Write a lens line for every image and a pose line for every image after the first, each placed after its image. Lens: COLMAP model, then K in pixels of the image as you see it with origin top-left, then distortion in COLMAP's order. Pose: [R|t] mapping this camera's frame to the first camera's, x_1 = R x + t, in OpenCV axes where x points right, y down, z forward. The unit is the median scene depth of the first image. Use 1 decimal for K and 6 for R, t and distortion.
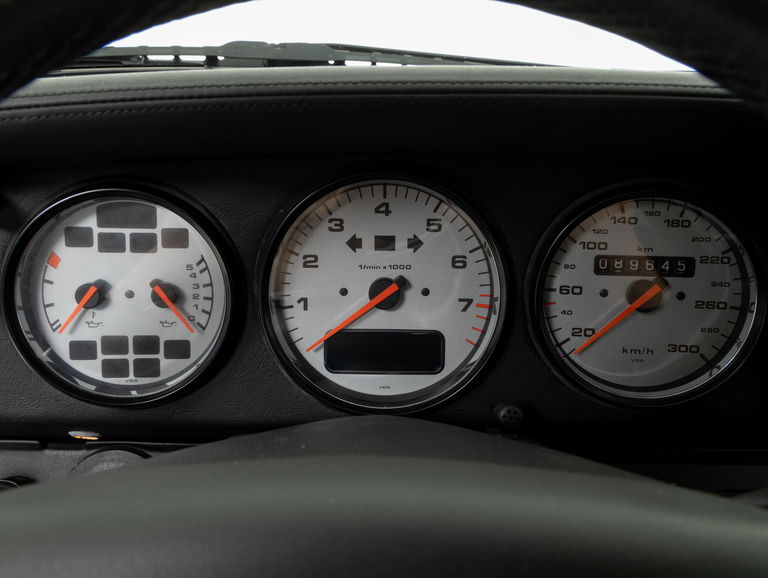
lens RADIAL K [[684.5, 0, 384.0], [0, 684.5, 289.0], [0, 0, 1]] dist [-0.001186, 0.004464]
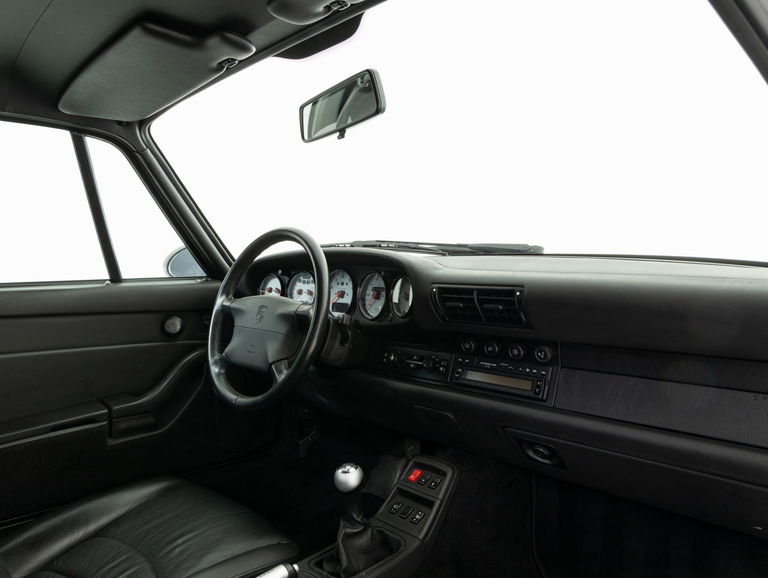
lens RADIAL K [[563.3, 0, 384.0], [0, 563.3, 289.0], [0, 0, 1]] dist [-0.007358, -0.002473]
pose [[0.715503, 0.023758, -0.698206, 2.892873], [-0.180853, 0.971651, -0.152271, 0.502347], [0.674795, 0.235223, 0.699515, -1.486499]]
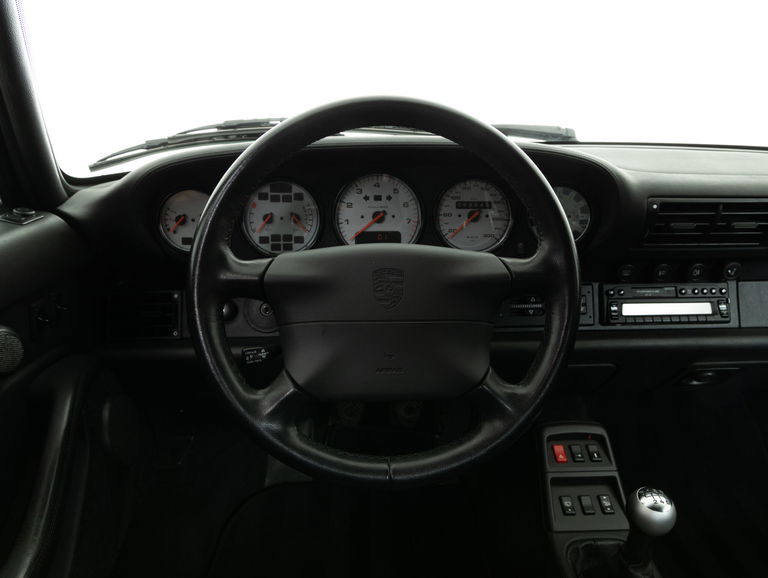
lens RADIAL K [[575.0, 0, 384.0], [0, 575.0, 289.0], [0, 0, 1]] dist [0.000155, 0.001213]
pose [[0.996348, -0.023411, 0.082117, -0.166302], [0.021521, 0.999484, 0.023827, 0.233613], [-0.082633, -0.021973, 0.996338, -1.230944]]
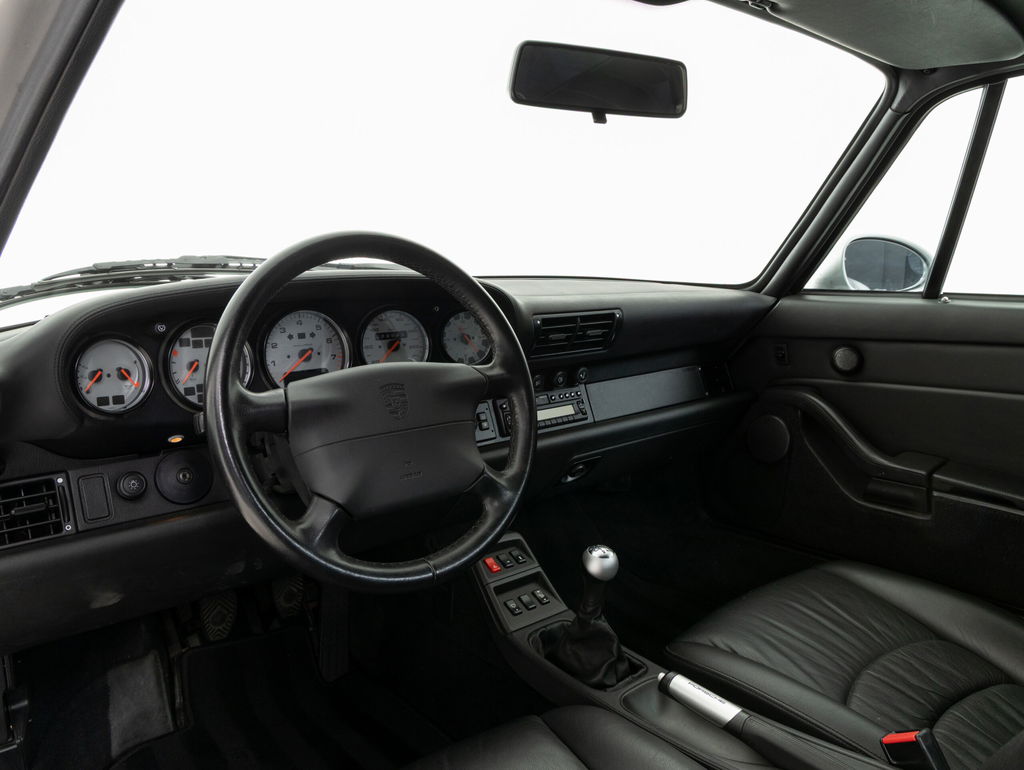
lens RADIAL K [[751.0, 0, 512.0], [0, 751.0, 385.0], [0, 0, 1]] dist [-0.007358, -0.002473]
pose [[0.754021, -0.123978, 0.645044, -1.243343], [0.200247, 0.978666, -0.045977, 0.400773], [-0.625582, 0.163836, 0.762761, -1.606553]]
